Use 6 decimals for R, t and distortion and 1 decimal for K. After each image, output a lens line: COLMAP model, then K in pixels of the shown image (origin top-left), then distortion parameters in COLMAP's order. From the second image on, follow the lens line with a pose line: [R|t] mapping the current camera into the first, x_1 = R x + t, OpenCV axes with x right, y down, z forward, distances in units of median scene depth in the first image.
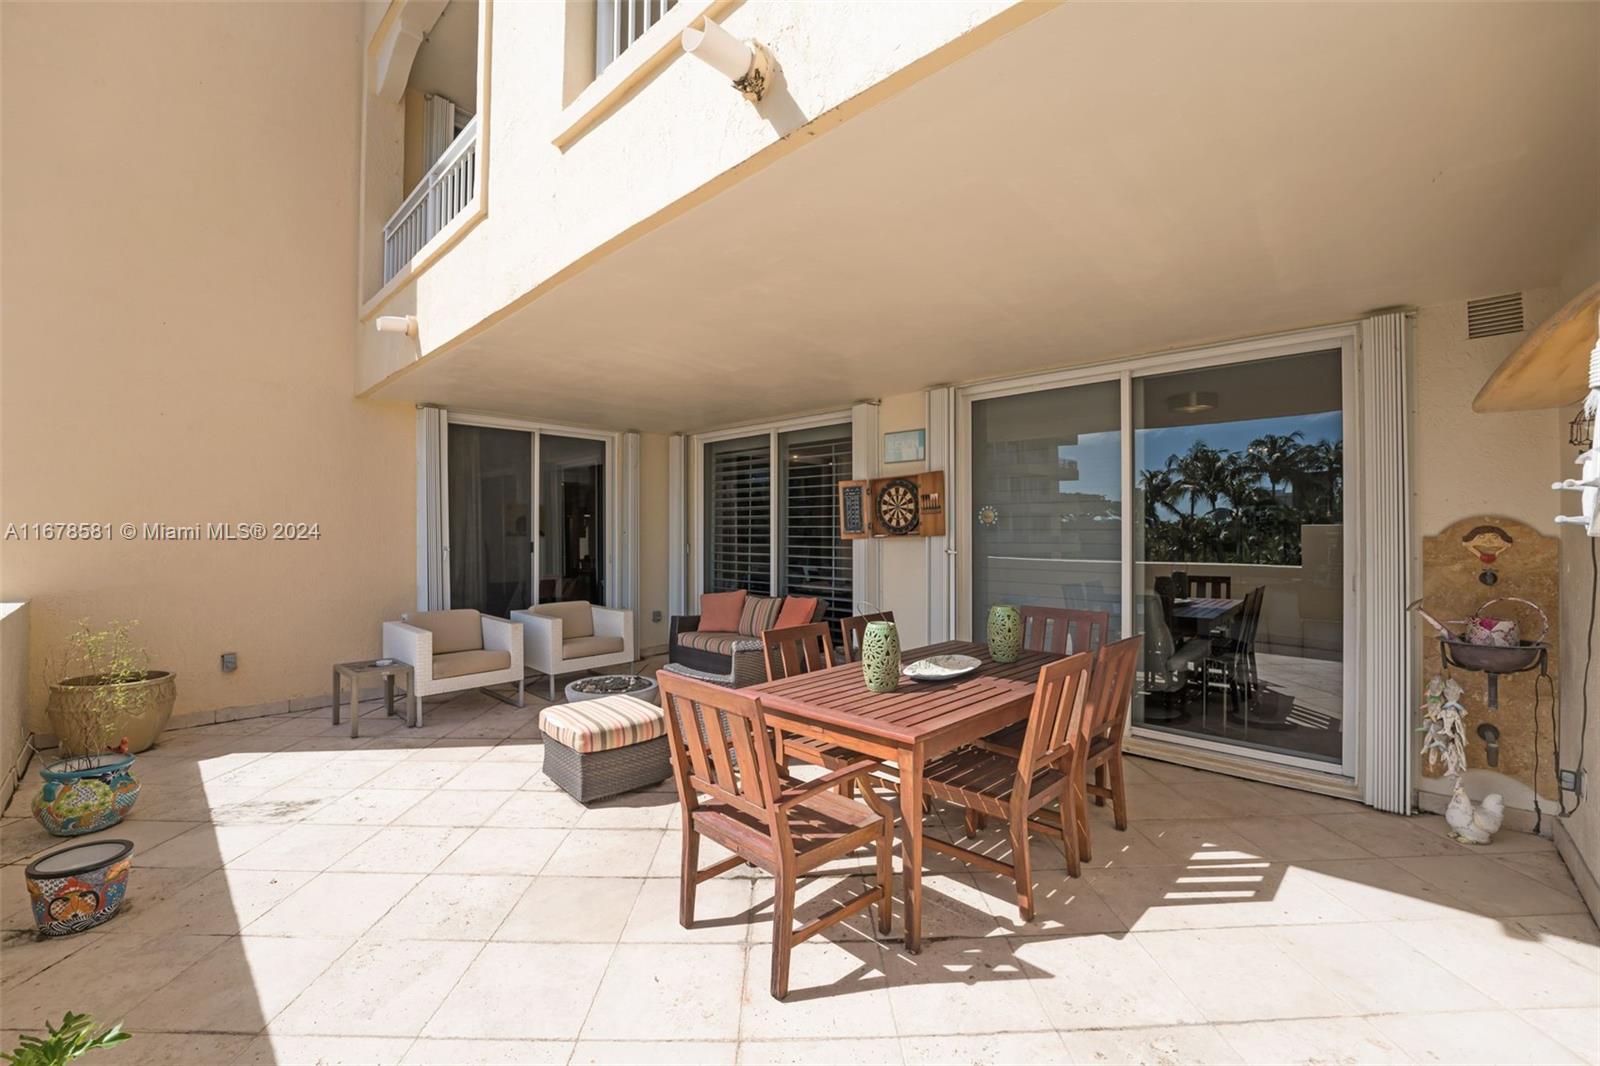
lens RADIAL K [[658.5, 0, 793.8], [0, 658.5, 535.1], [0, 0, 1]] dist [-0.026525, 0.002224]
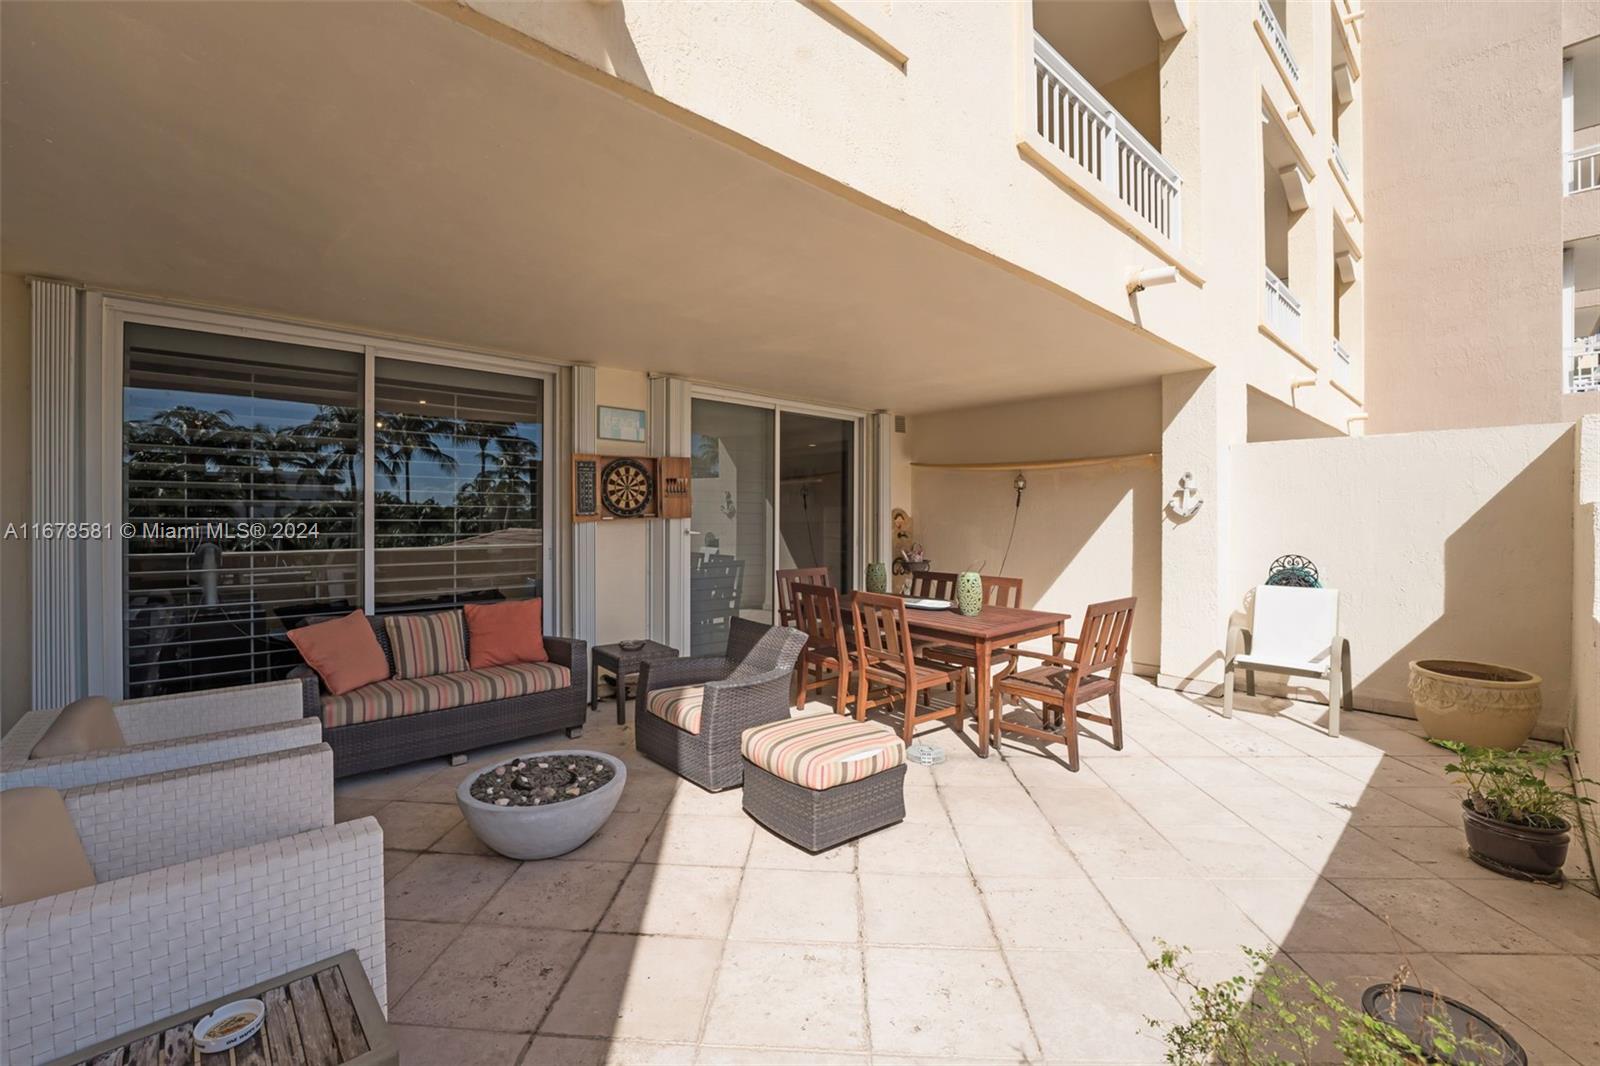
lens RADIAL K [[658.5, 0, 793.8], [0, 658.5, 535.1], [0, 0, 1]] dist [-0.026525, 0.002224]
pose [[0.072089, -0.027151, 0.997029, -0.776152], [0.001899, 0.999631, 0.027085, 0.000109], [-0.997396, -0.000060, 0.072114, 0.694489]]
